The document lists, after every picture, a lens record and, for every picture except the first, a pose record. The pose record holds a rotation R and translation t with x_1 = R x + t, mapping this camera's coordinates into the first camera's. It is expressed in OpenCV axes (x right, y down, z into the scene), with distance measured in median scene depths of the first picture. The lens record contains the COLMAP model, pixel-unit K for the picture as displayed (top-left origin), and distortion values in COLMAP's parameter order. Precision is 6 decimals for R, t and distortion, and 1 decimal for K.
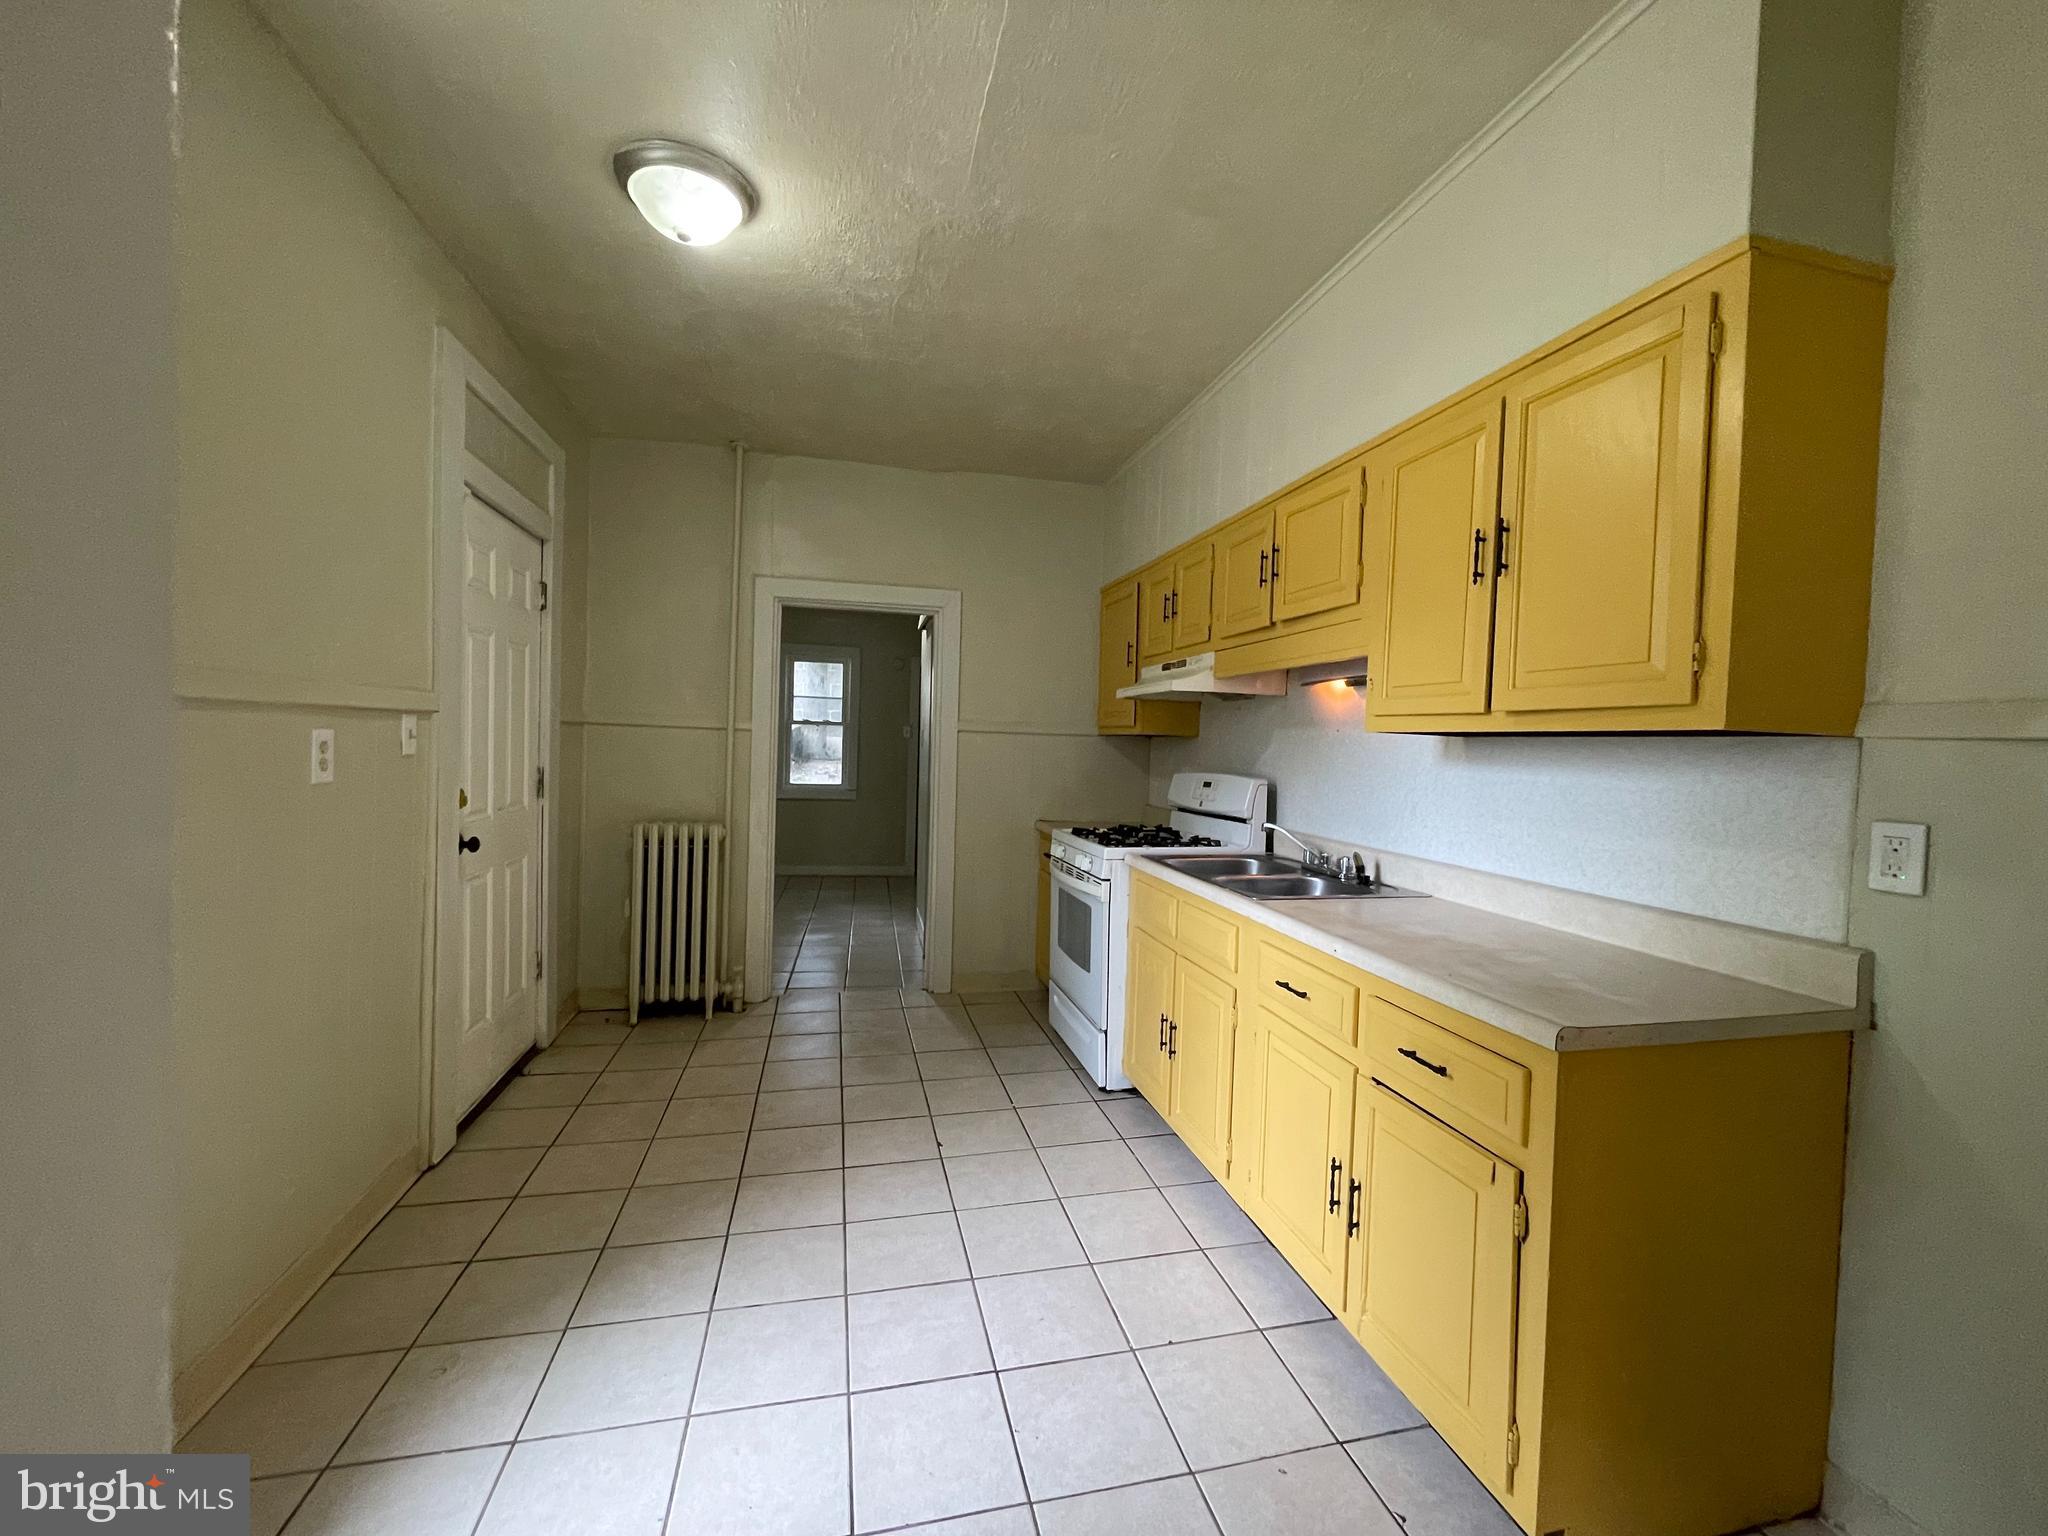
lens RADIAL K [[832.4, 0, 1026.6], [0, 832.4, 764.4], [0, 0, 1]] dist [0.000376, 0.000104]
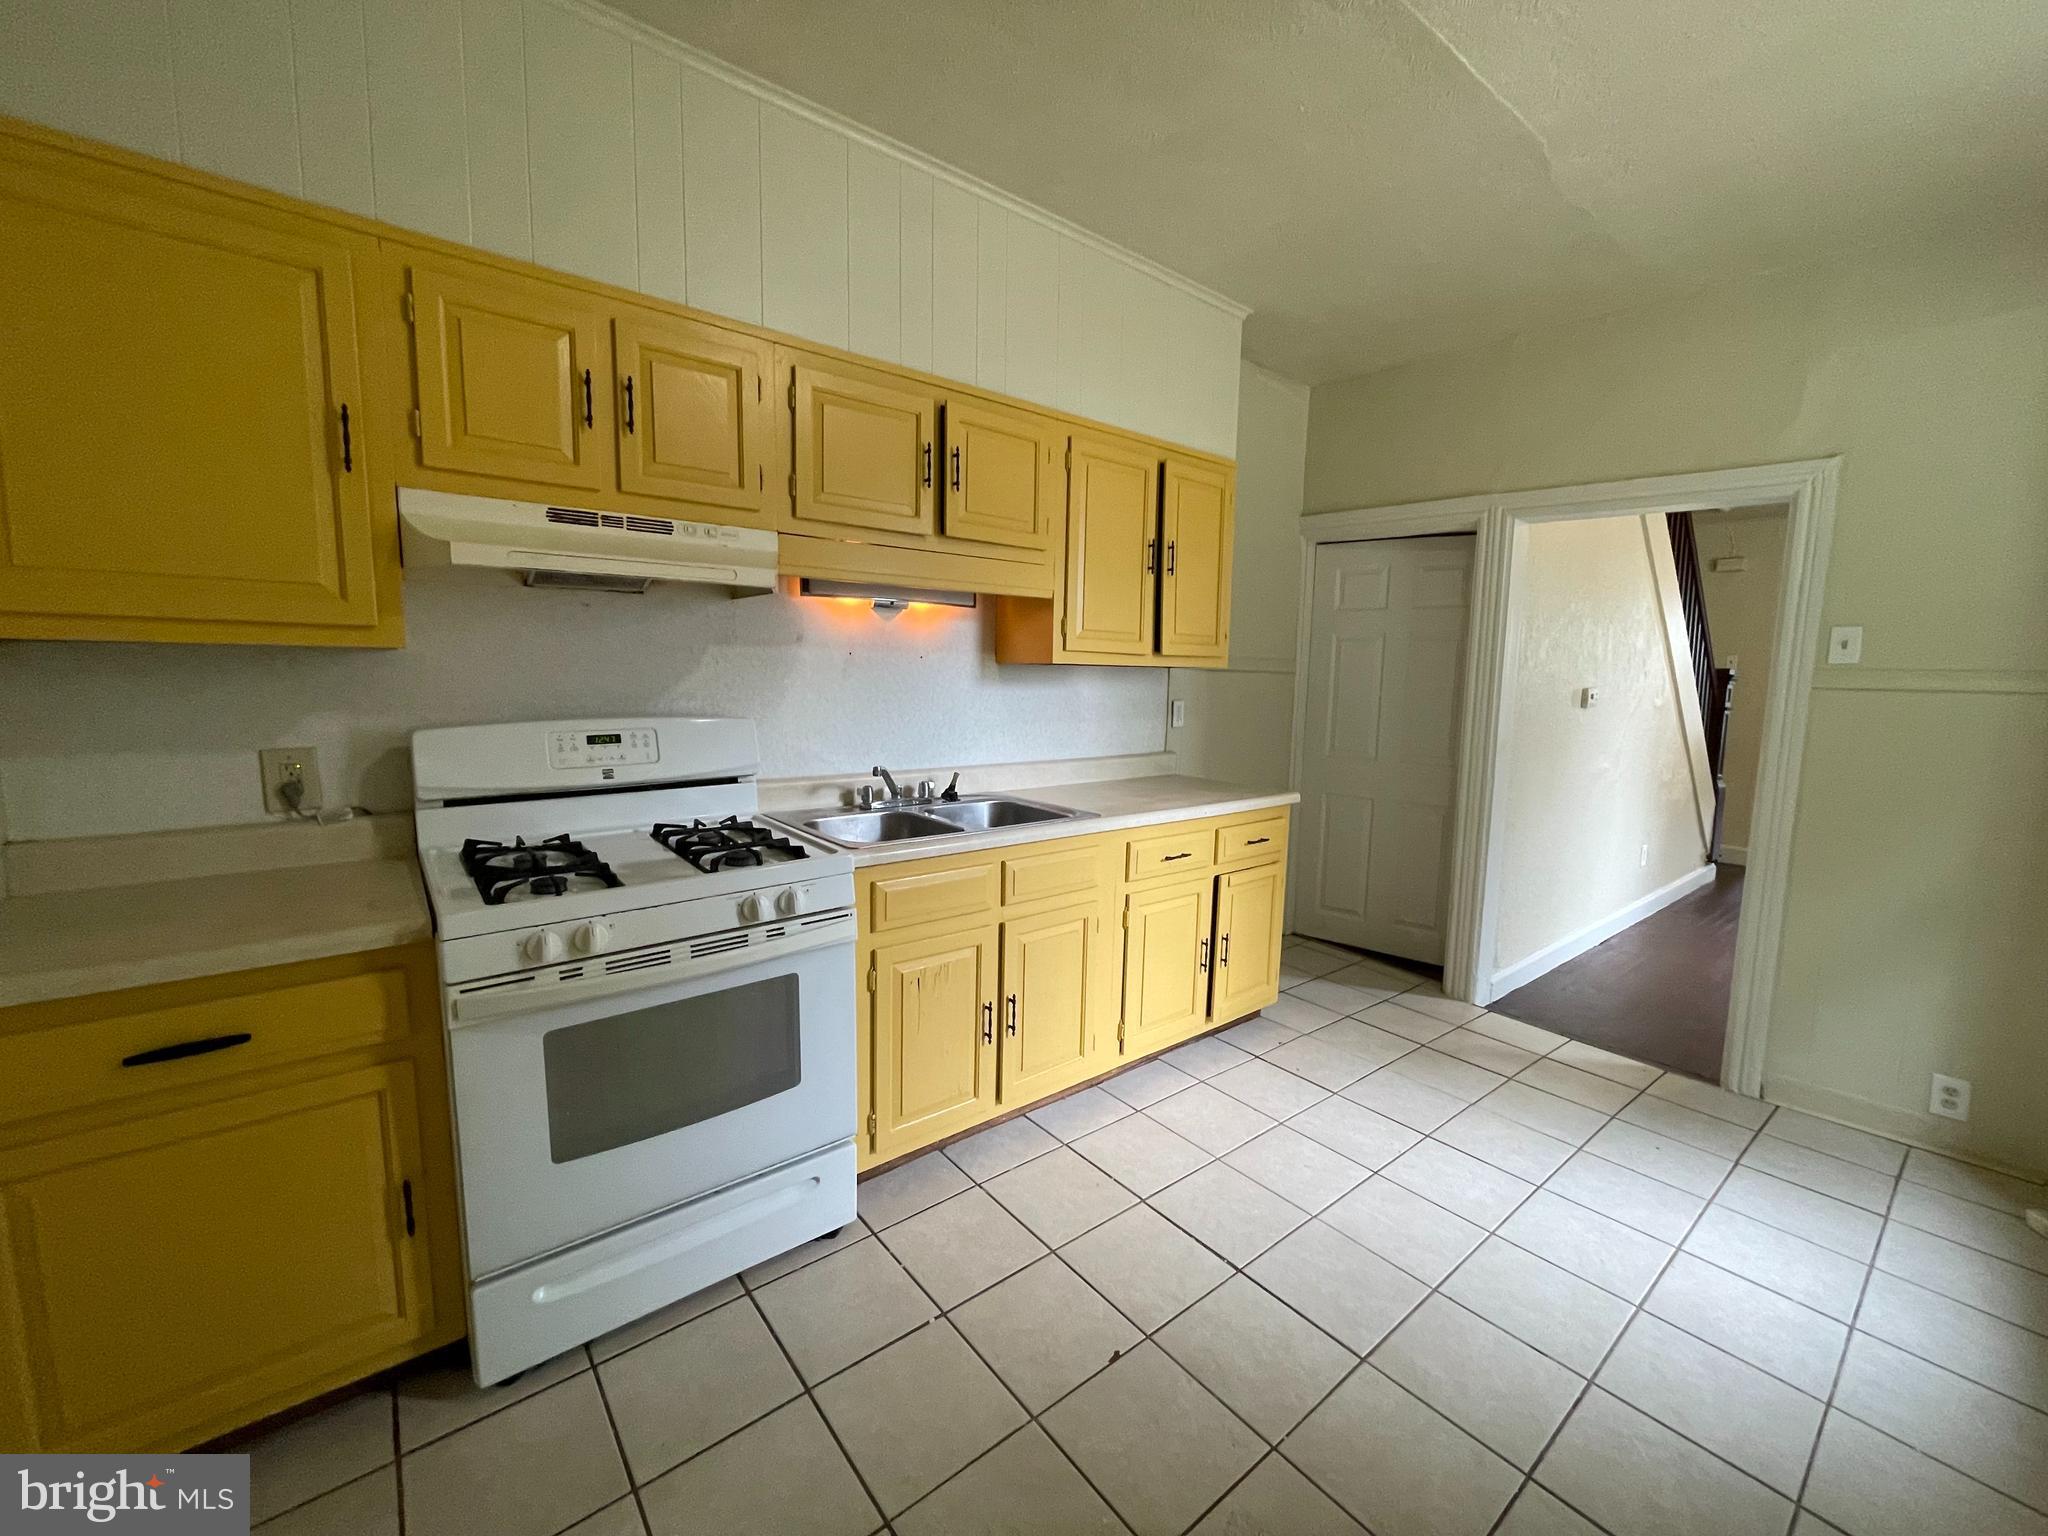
lens RADIAL K [[832.4, 0, 1028.7], [0, 832.4, 764.6], [0, 0, 1]] dist [0.000376, 0.000104]
pose [[-0.439366, -0.146037, 0.886358, -0.647479], [-0.012902, 0.987621, 0.156326, -0.079802], [-0.898215, 0.057248, -0.435812, 1.514037]]
